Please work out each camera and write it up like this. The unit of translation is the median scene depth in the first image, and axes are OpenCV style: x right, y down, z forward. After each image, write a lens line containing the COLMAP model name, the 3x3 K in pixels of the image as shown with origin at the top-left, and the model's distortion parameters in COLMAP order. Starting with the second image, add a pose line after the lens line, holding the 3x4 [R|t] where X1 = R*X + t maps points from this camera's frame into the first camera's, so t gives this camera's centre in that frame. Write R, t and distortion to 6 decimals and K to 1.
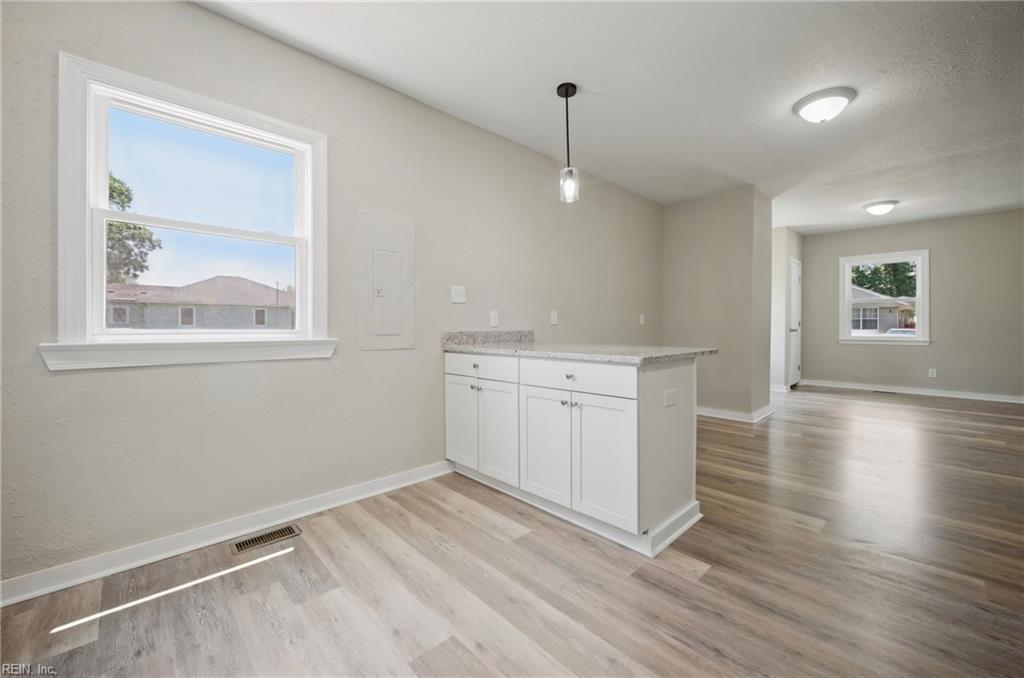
lens RADIAL K [[405.9, 0, 510.9], [0, 405.9, 329.1], [0, 0, 1]] dist [0.001443, 0.000304]
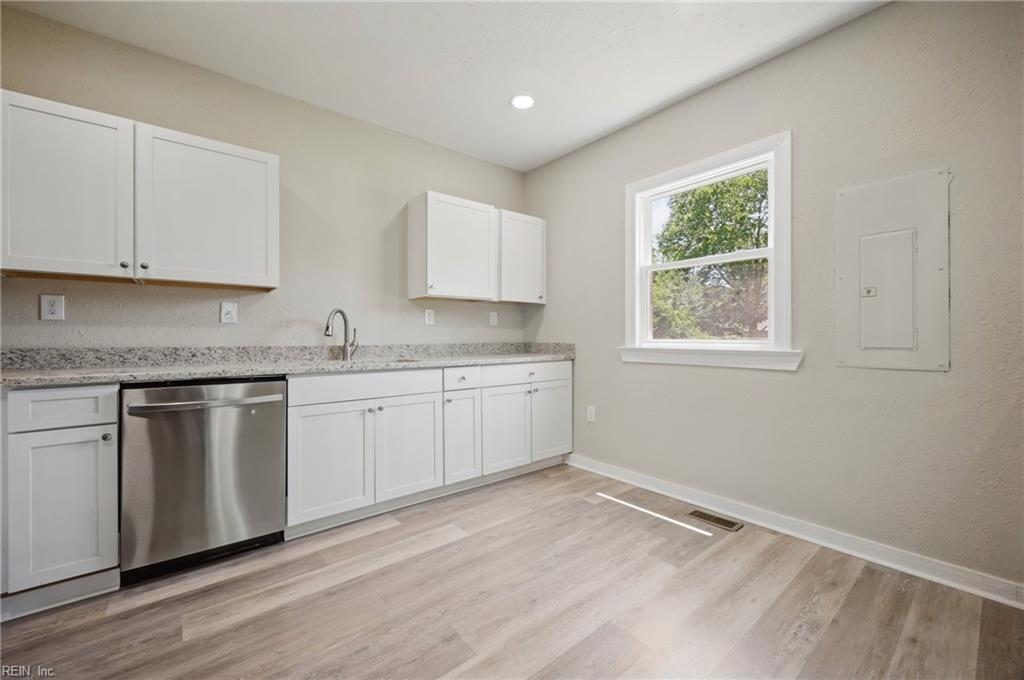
lens RADIAL K [[401.6, 0, 503.9], [0, 401.6, 339.7], [0, 0, 1]] dist [-0.000534, 0.000369]
pose [[-0.075407, 0.006522, -0.997132, 0.568415], [-0.001505, 0.999977, 0.006655, -0.006616], [0.997152, 0.002002, -0.075395, 0.470575]]
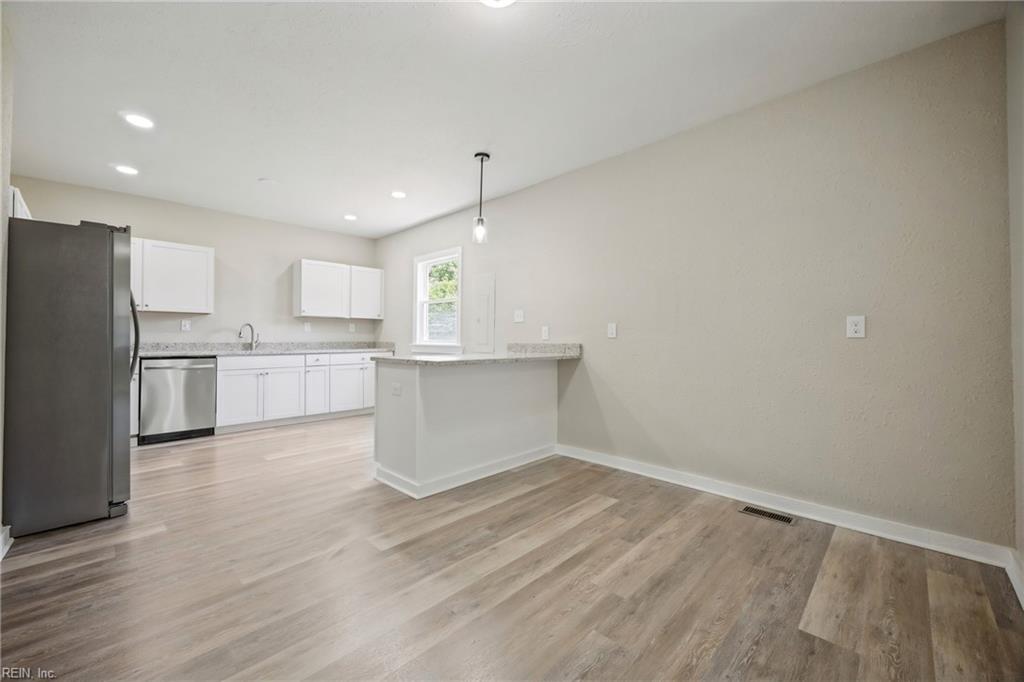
lens RADIAL K [[401.1, 0, 512.0], [0, 401.1, 341.0], [0, 0, 1]] dist [-0.000232, -0.000353]
pose [[0.040396, 0.005733, -0.999167, 1.816677], [-0.006977, 0.999961, 0.005456, -0.012463], [0.999159, 0.006751, 0.040434, 1.346726]]
